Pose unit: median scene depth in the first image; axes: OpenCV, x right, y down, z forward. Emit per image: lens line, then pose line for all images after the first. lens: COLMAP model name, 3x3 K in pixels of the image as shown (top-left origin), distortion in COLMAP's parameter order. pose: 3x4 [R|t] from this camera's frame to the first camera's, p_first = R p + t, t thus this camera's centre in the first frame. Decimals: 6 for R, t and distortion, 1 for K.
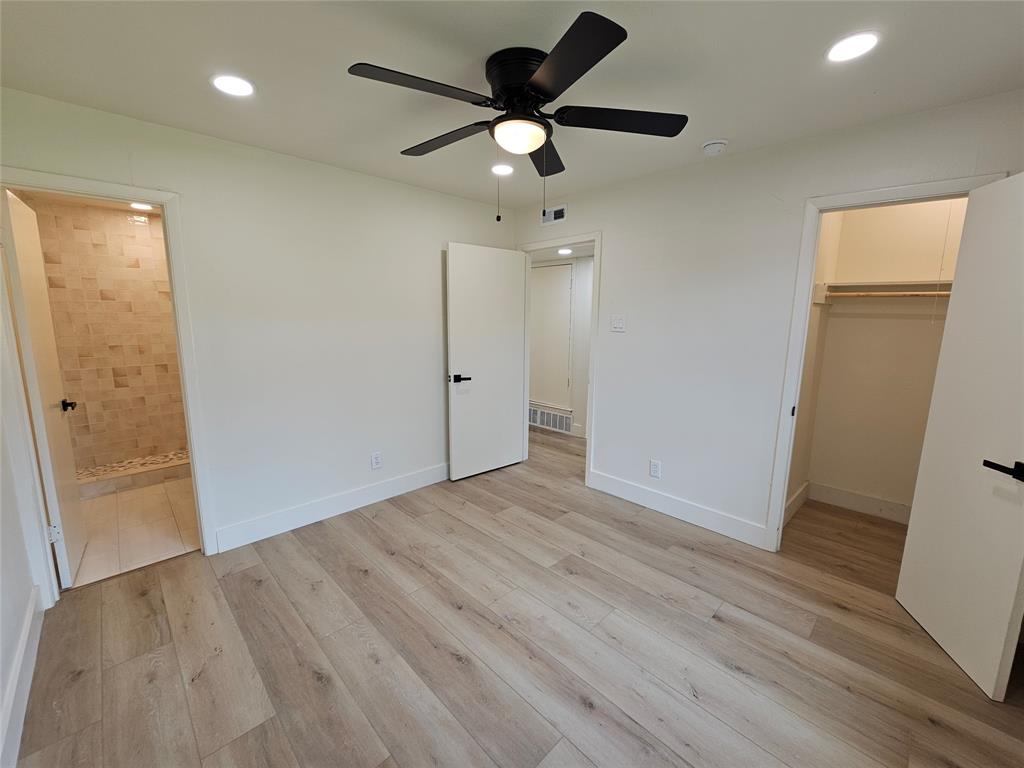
lens RADIAL K [[418.1, 0, 509.1], [0, 418.1, 383.0], [0, 0, 1]] dist [-0.002183, 0.001439]
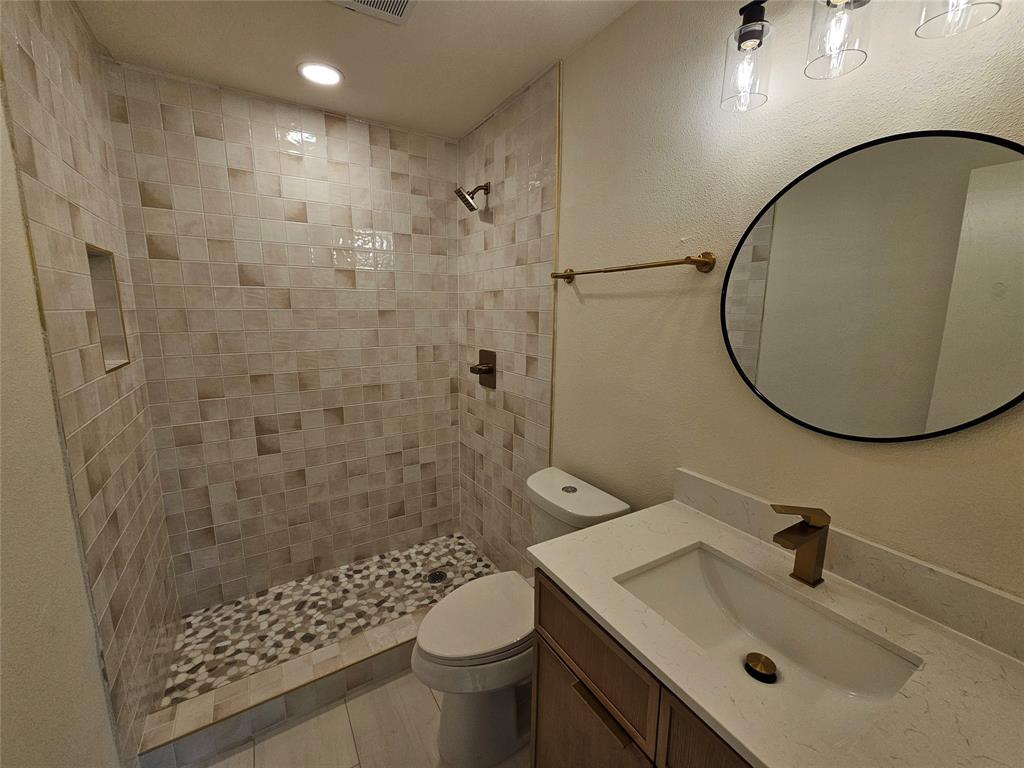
lens RADIAL K [[418.1, 0, 506.9], [0, 418.1, 384.2], [0, 0, 1]] dist [-0.002183, 0.001439]
pose [[0.974864, 0.054385, -0.216060, -0.533393], [-0.048965, 0.998339, 0.030368, -0.107138], [0.217352, -0.019025, 0.975908, 0.560823]]
